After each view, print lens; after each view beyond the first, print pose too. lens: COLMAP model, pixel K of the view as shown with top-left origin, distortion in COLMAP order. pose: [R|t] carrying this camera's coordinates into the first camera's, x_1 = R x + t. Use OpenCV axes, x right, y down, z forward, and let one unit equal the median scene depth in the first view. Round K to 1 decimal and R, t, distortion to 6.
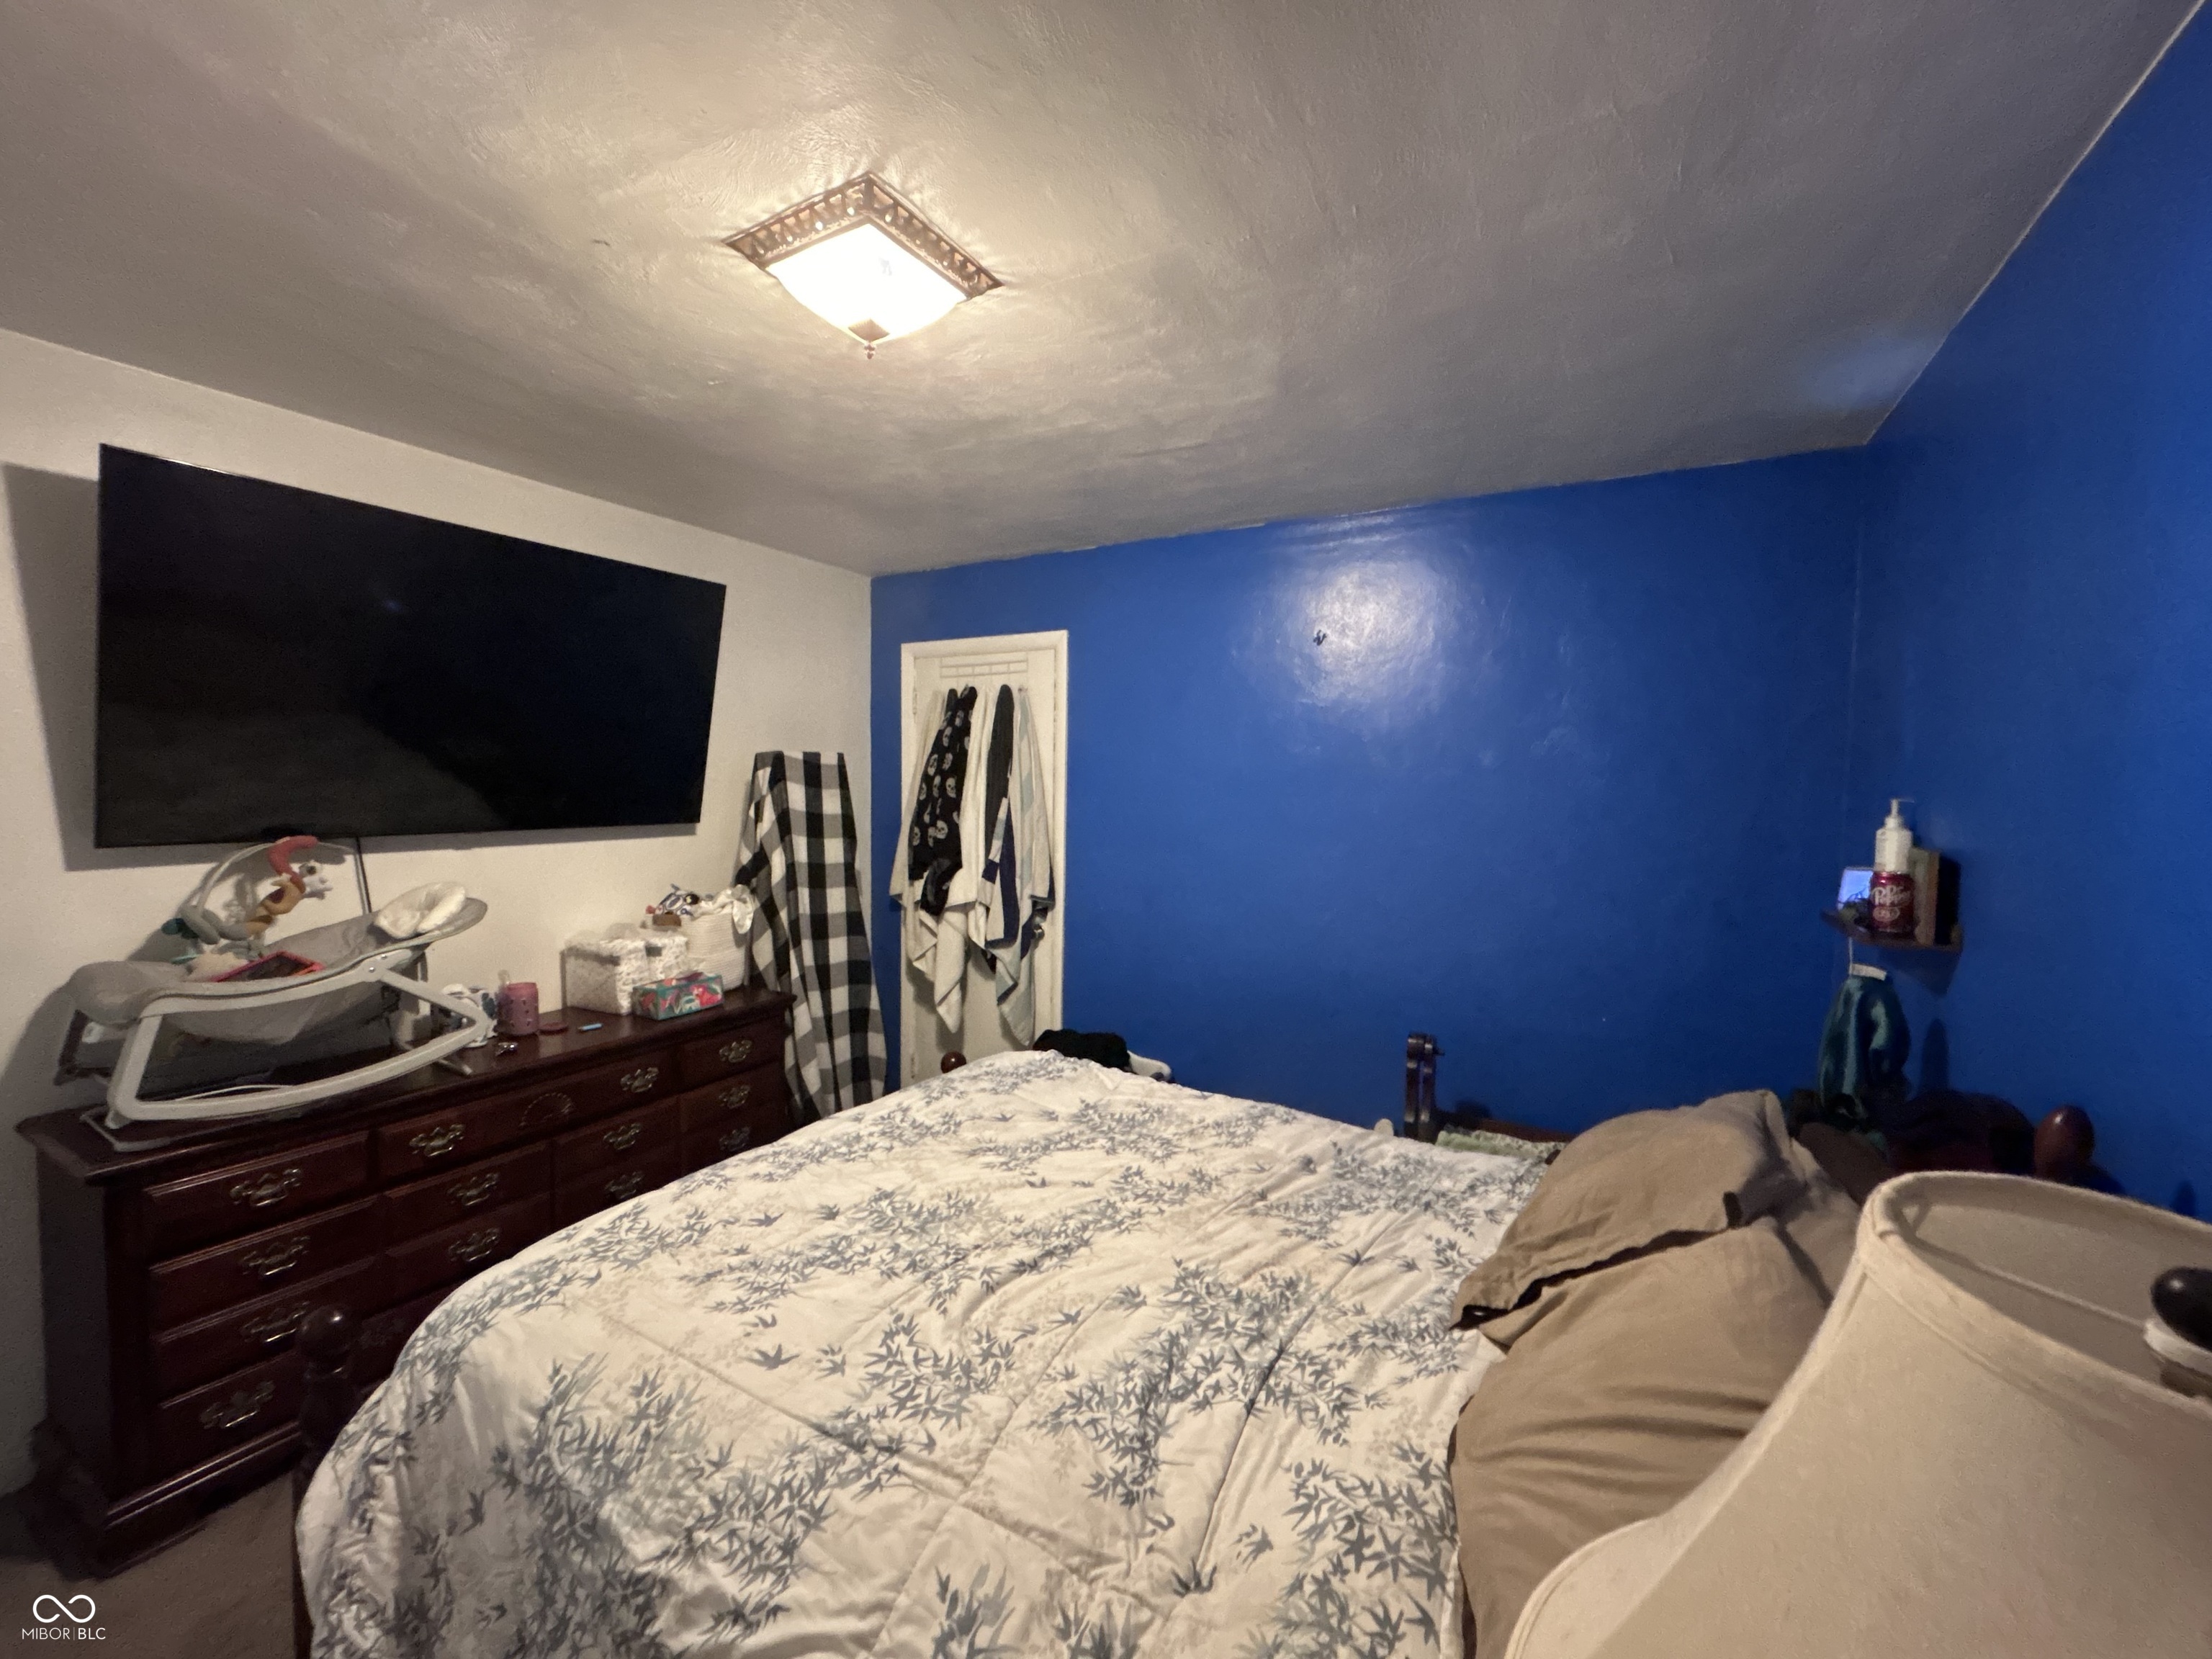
lens RADIAL K [[891.3, 0, 1107.7], [0, 891.3, 826.9], [0, 0, 1]] dist [-0.004806, -0.000247]
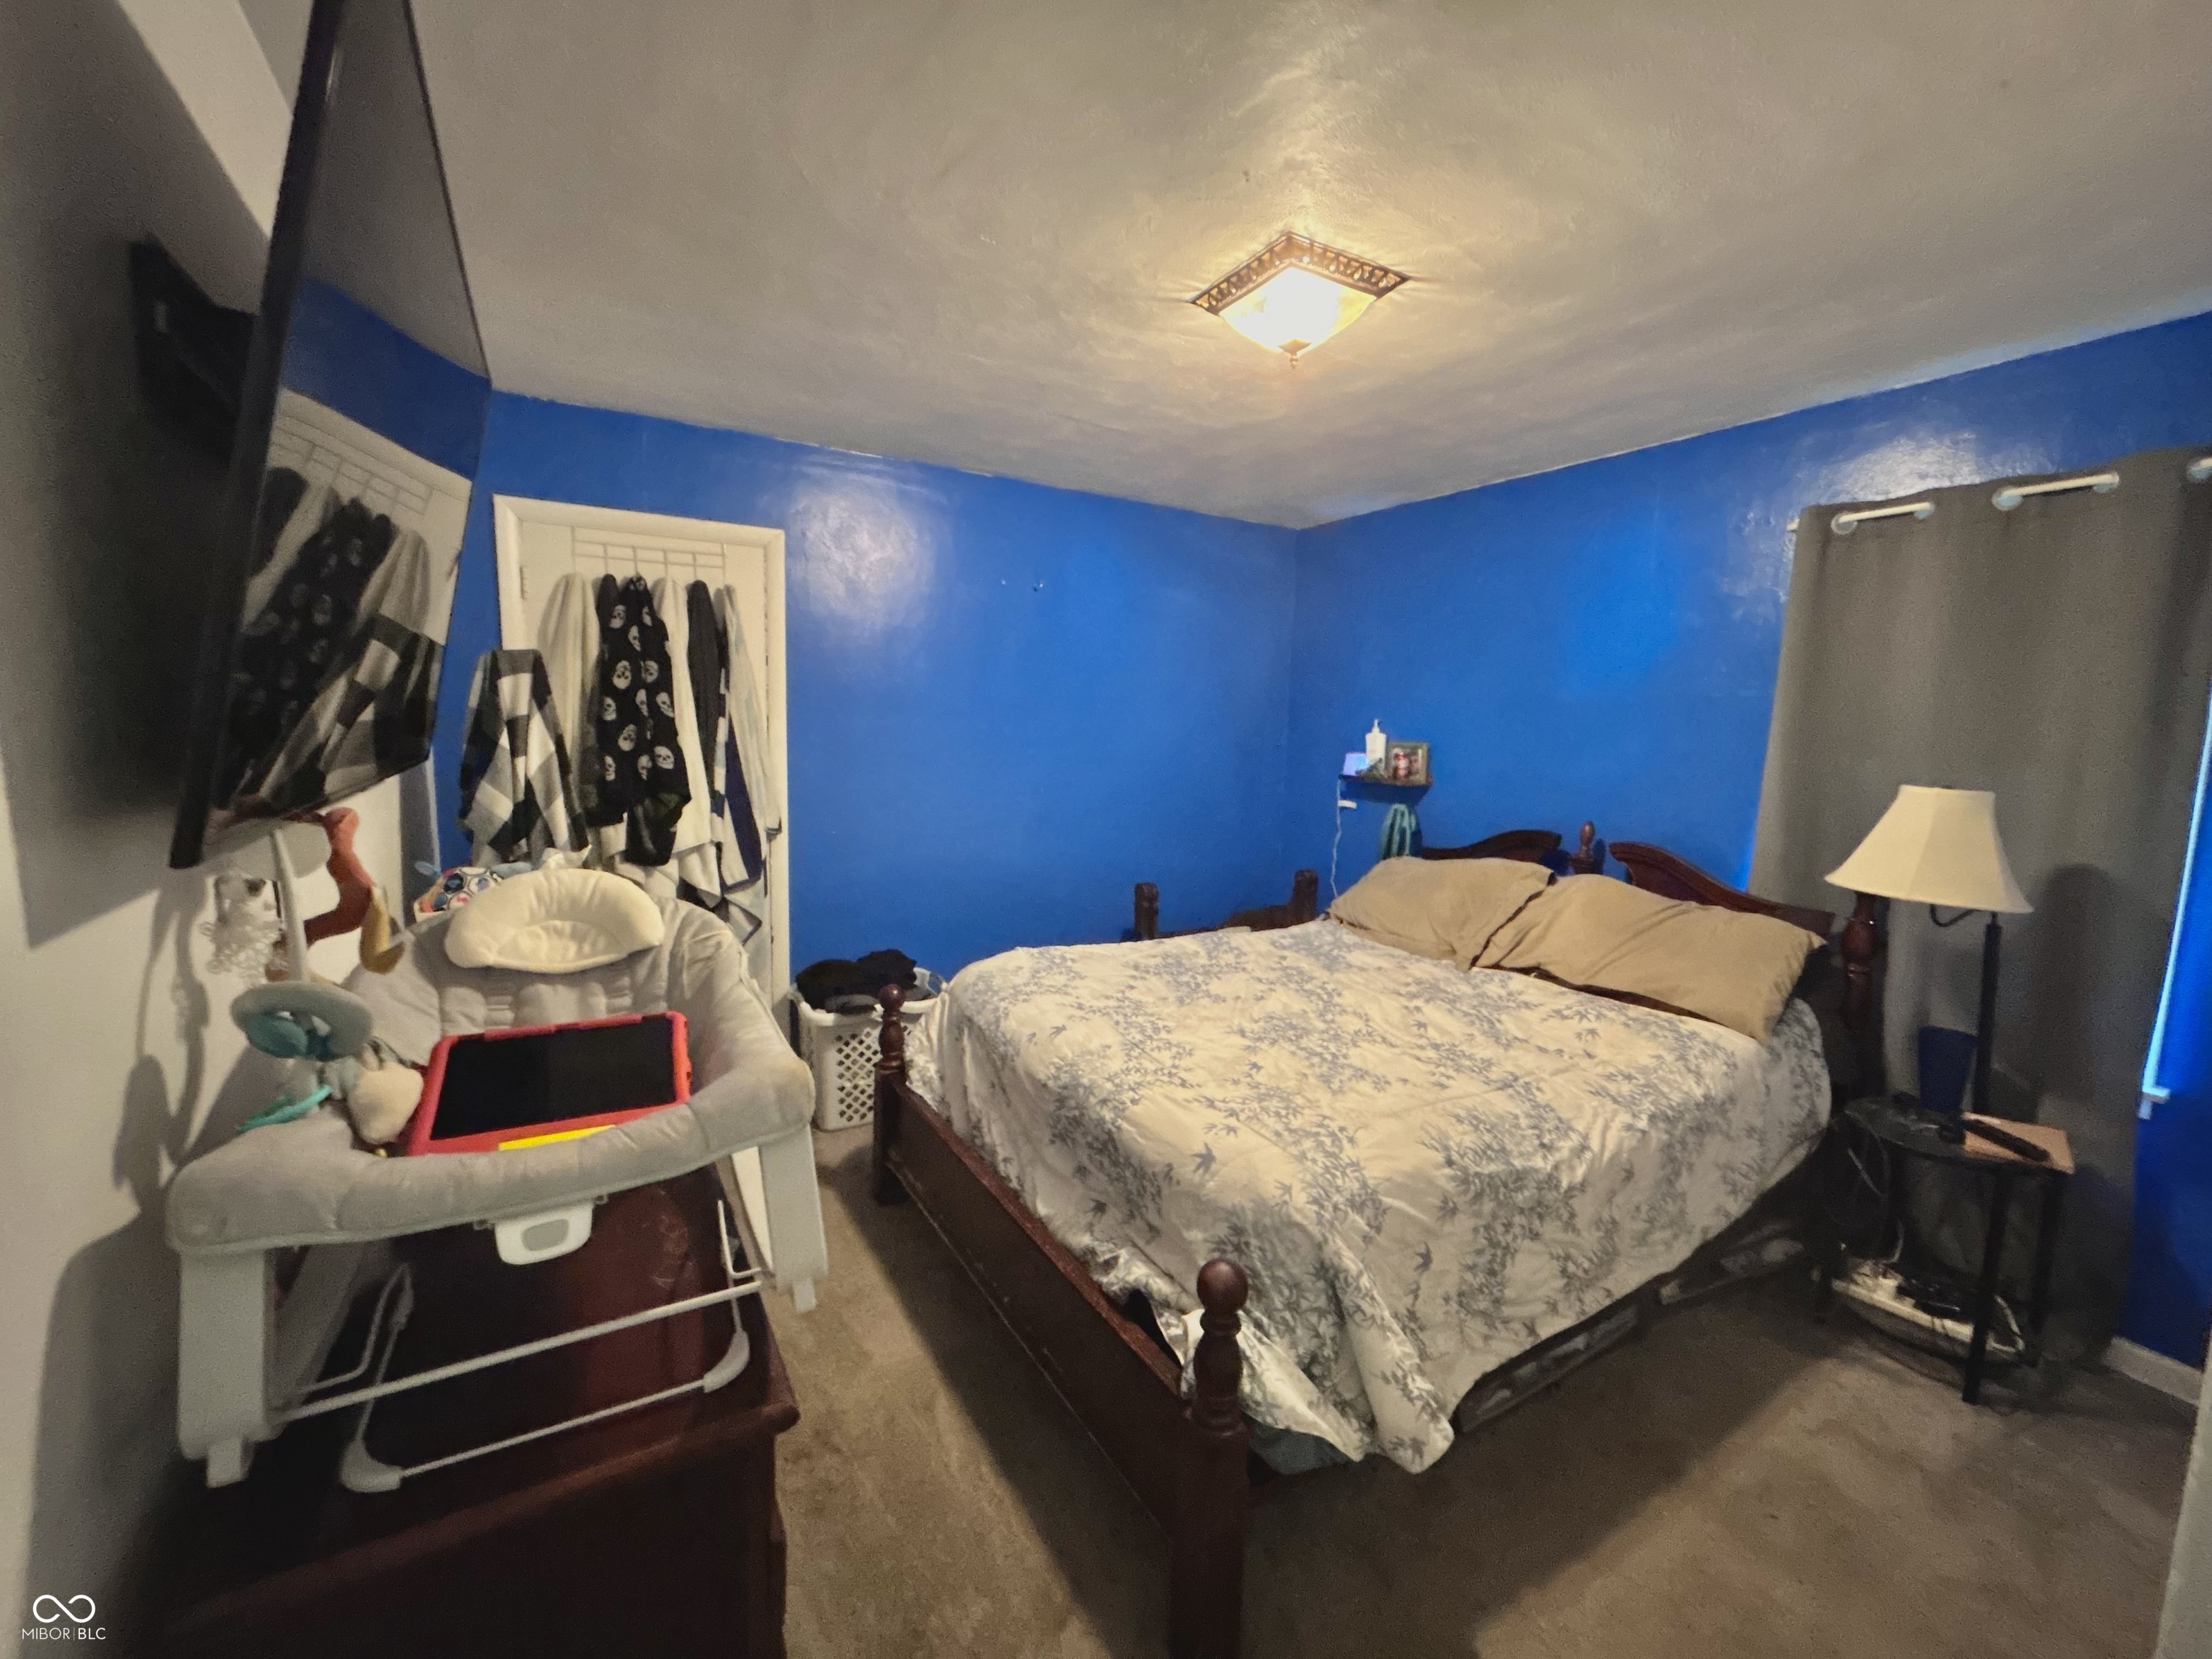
lens RADIAL K [[891.3, 0, 1098.9], [0, 891.3, 826.0], [0, 0, 1]] dist [-0.004806, -0.000247]
pose [[0.502979, -0.107802, 0.857550, -1.209319], [0.023633, 0.993535, 0.111035, -0.027373], [-0.863976, -0.035582, 0.502275, 0.455968]]
